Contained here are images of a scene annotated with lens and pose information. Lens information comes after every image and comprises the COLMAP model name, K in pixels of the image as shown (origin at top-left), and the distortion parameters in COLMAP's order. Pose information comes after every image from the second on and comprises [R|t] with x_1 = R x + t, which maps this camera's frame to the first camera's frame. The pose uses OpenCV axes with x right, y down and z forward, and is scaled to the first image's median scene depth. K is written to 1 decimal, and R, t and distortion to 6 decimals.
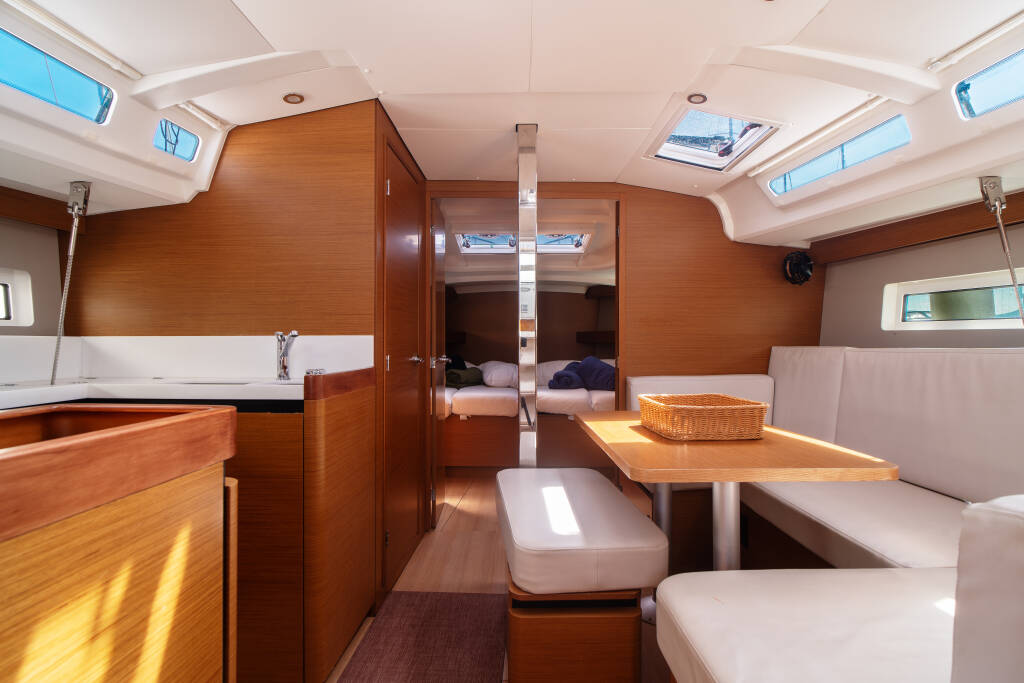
lens RADIAL K [[537.6, 0, 512.0], [0, 537.6, 341.5], [0, 0, 1]] dist [-0.003148, -0.001496]
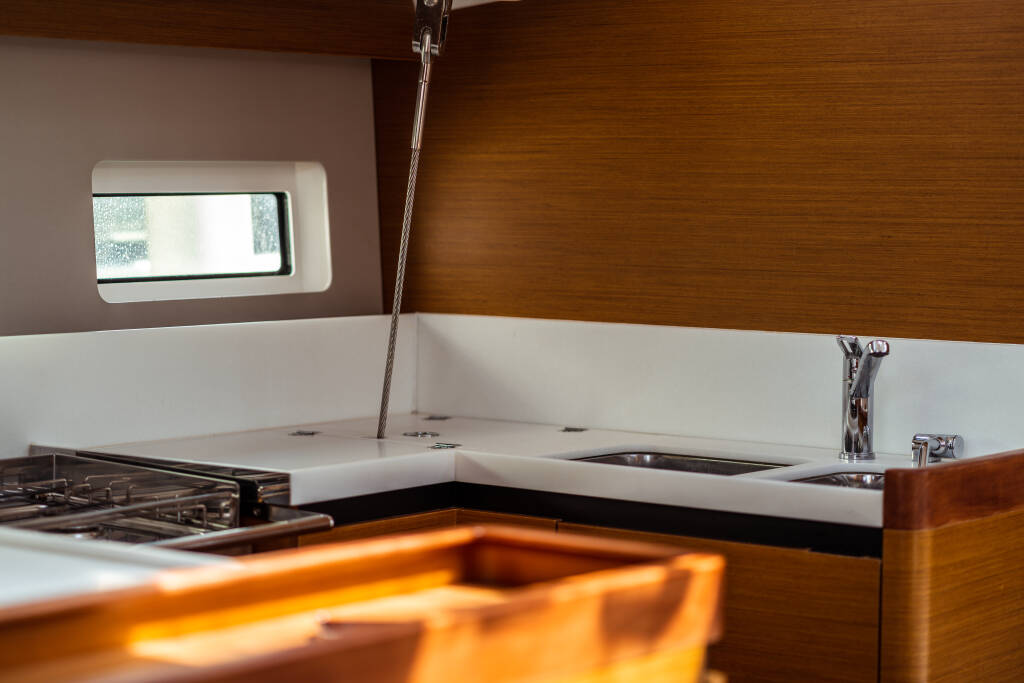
lens RADIAL K [[2434.6, 0, 512.0], [0, 2434.6, 341.5], [0, 0, 1]] dist [0.033864, 0.451878]
pose [[0.835783, 0.051461, -0.546643, 0.287572], [-0.018856, 0.997701, 0.065094, -0.110385], [0.548736, -0.044097, 0.834832, -0.527400]]
